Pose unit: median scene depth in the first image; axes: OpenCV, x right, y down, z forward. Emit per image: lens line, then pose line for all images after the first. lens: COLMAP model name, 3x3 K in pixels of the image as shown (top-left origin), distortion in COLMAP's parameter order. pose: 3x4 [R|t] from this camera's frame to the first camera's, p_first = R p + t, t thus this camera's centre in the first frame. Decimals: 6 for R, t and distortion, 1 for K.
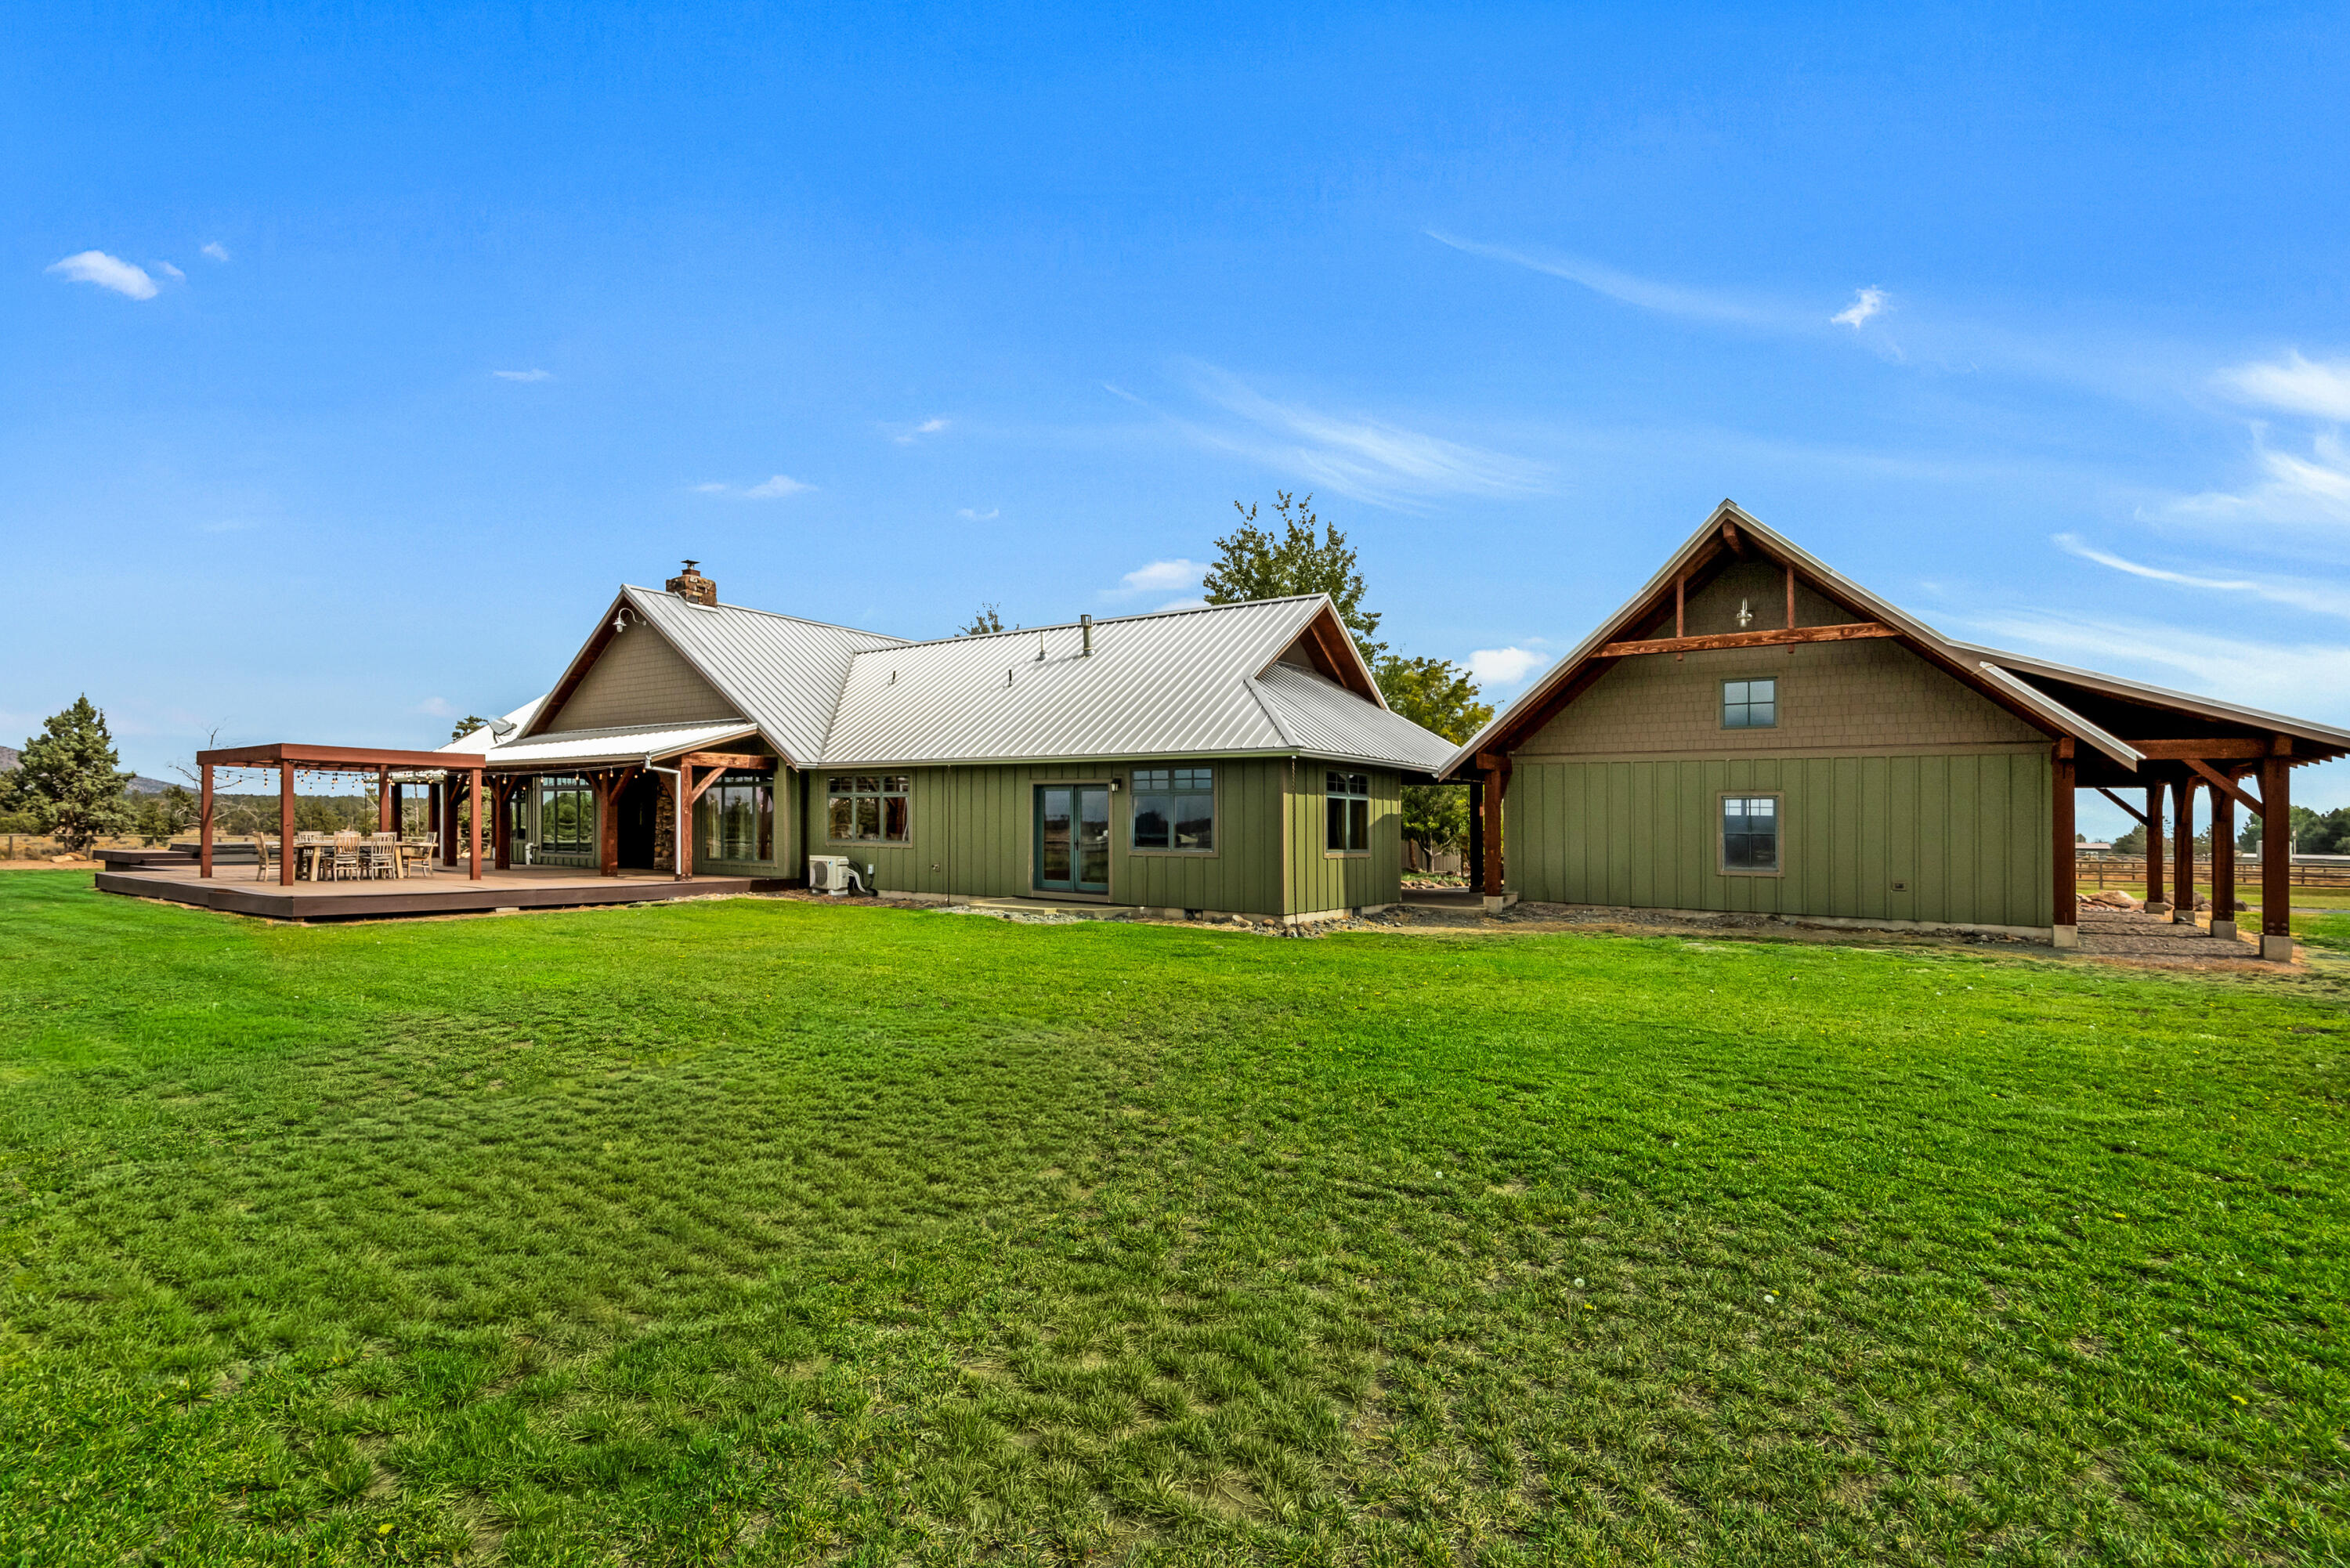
lens RADIAL K [[1065.8, 0, 1230.3], [0, 1065.8, 786.3], [0, 0, 1]] dist [-0.025257, 0.000074]
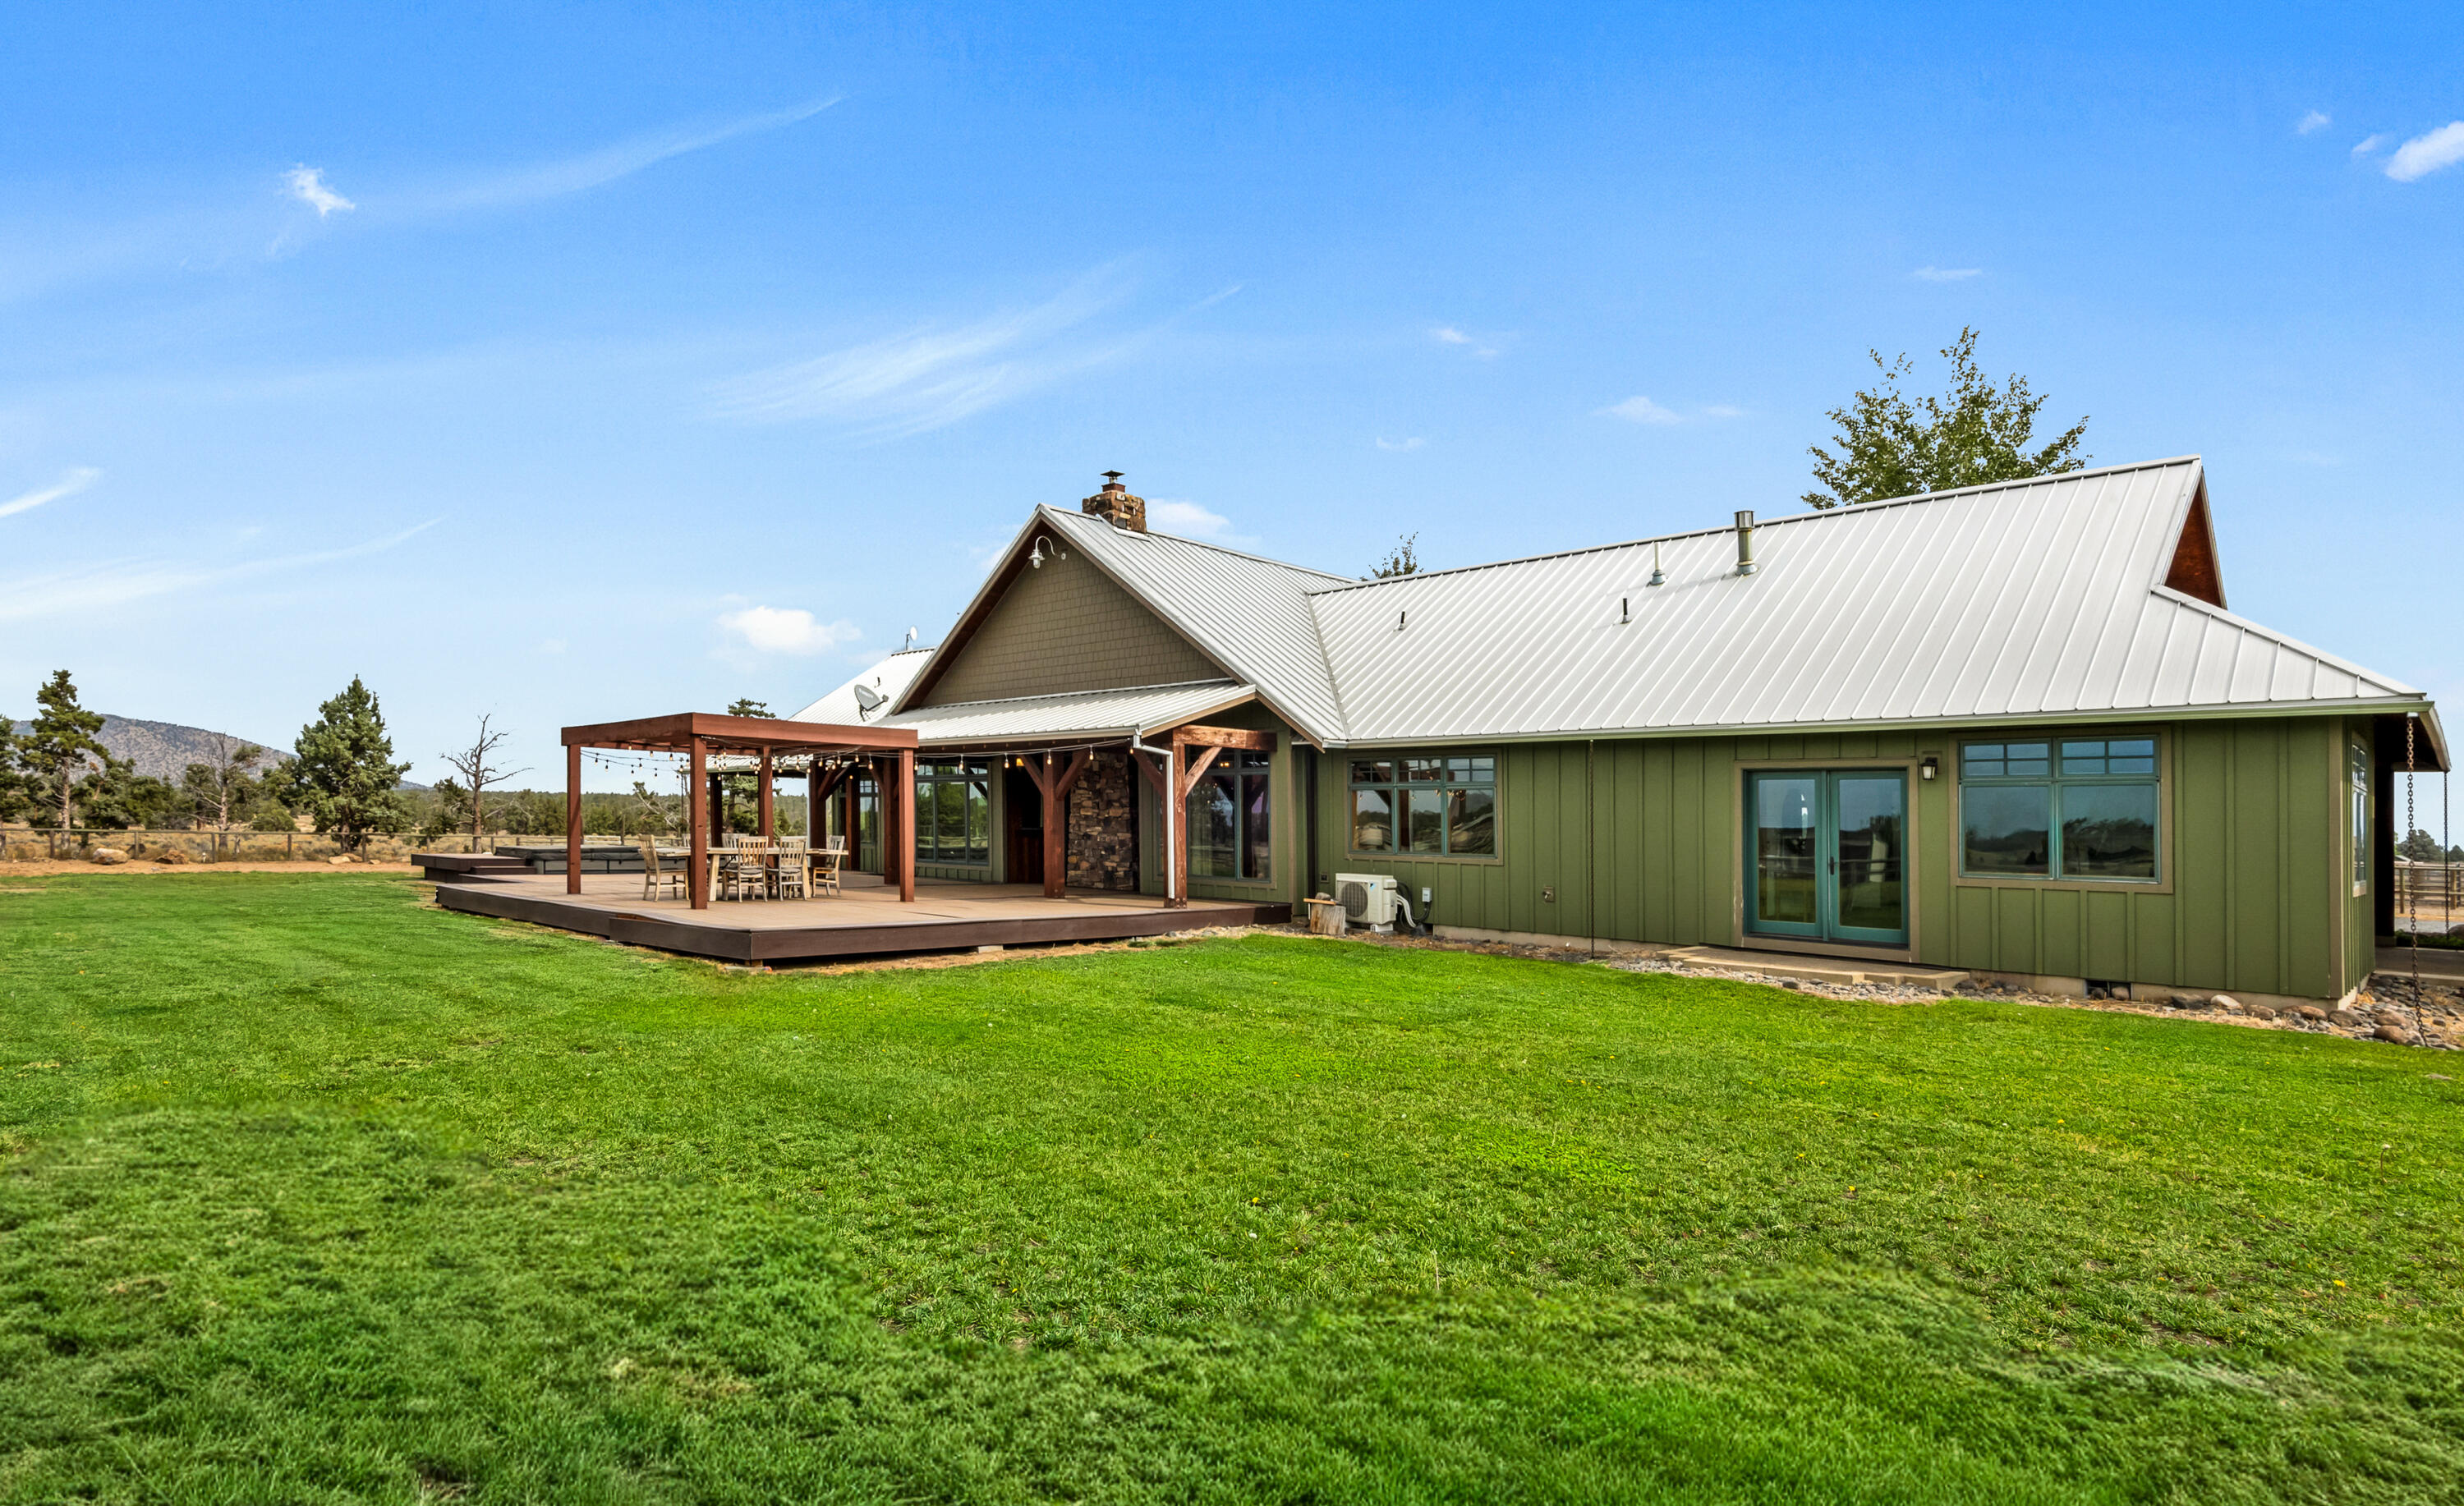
lens RADIAL K [[1286.3, 0, 1240.7], [0, 1286.3, 780.9], [0, 0, 1]] dist [0.004113, 0.000047]
pose [[0.976637, 0.000161, -0.214895, -0.274292], [-0.000391, 0.999999, -0.001027, 0.005473], [0.214895, 0.001087, 0.976637, 0.164137]]
